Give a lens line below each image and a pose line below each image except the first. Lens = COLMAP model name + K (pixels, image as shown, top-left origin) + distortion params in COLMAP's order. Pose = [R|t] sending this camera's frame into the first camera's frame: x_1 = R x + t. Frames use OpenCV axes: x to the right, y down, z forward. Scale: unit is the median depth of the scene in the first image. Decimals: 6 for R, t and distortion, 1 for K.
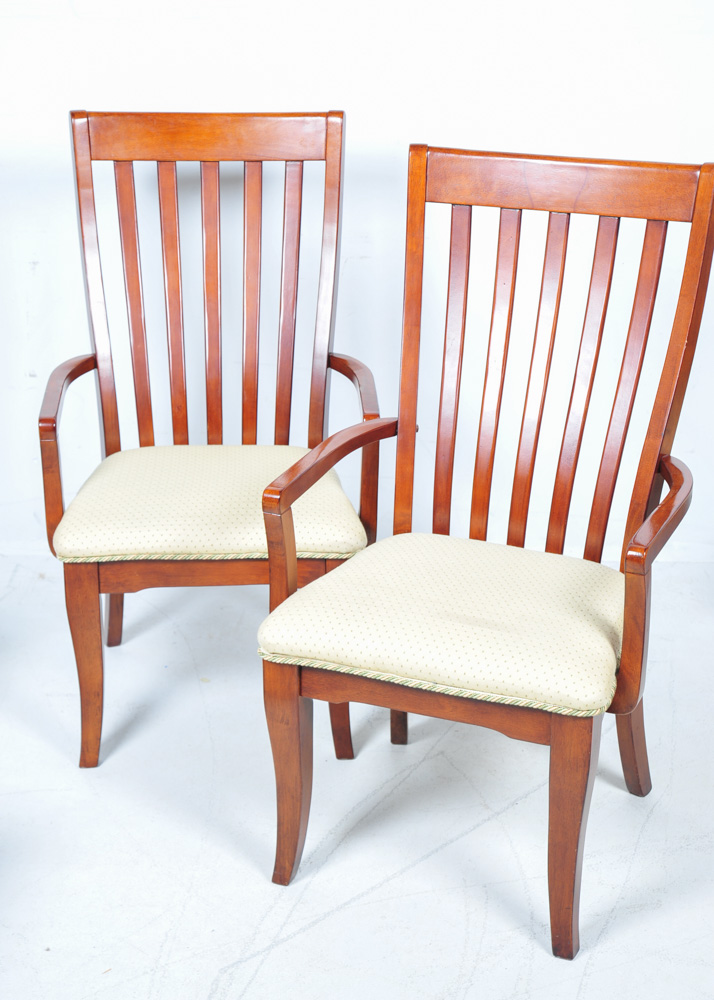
lens RADIAL K [[1610.9, 0, 357.0], [0, 1610.9, 500.0], [0, 0, 1]] dist [0.062698, 0.149651]
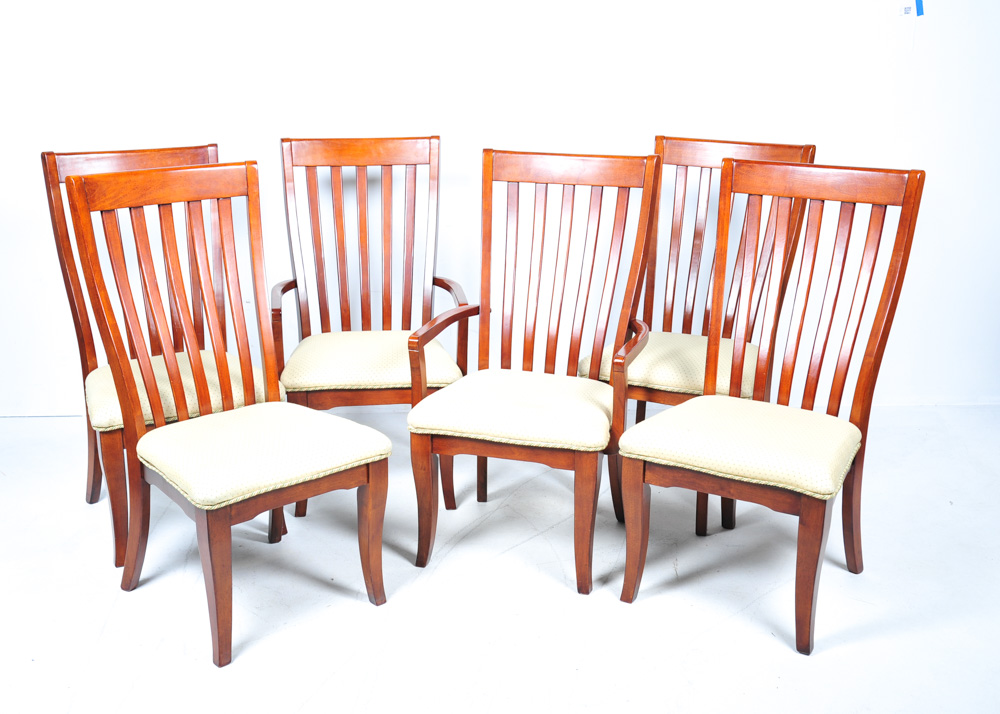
lens RADIAL K [[1149.1, 0, 444.3], [0, 1149.1, 358.3], [0, 0, 1]] dist [-0.003359, -0.002674]
pose [[0.999465, -0.019154, 0.026518, -0.047142], [0.021042, 0.997120, -0.072869, 0.098250], [-0.025046, 0.073388, 0.996989, -0.232307]]
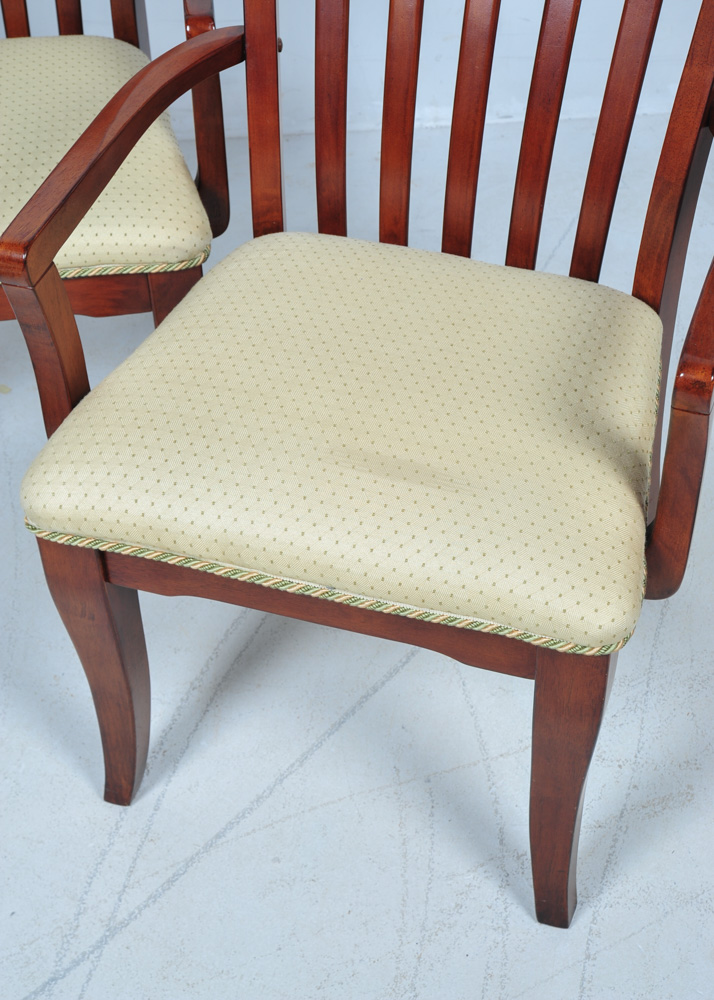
lens RADIAL K [[1610.9, 0, 357.0], [0, 1610.9, 500.0], [0, 0, 1]] dist [0.062698, 0.149651]
pose [[0.996921, -0.071133, 0.032995, 0.034893], [0.053947, 0.927564, 0.369749, -0.108568], [-0.056907, -0.366830, 0.928546, 0.412592]]
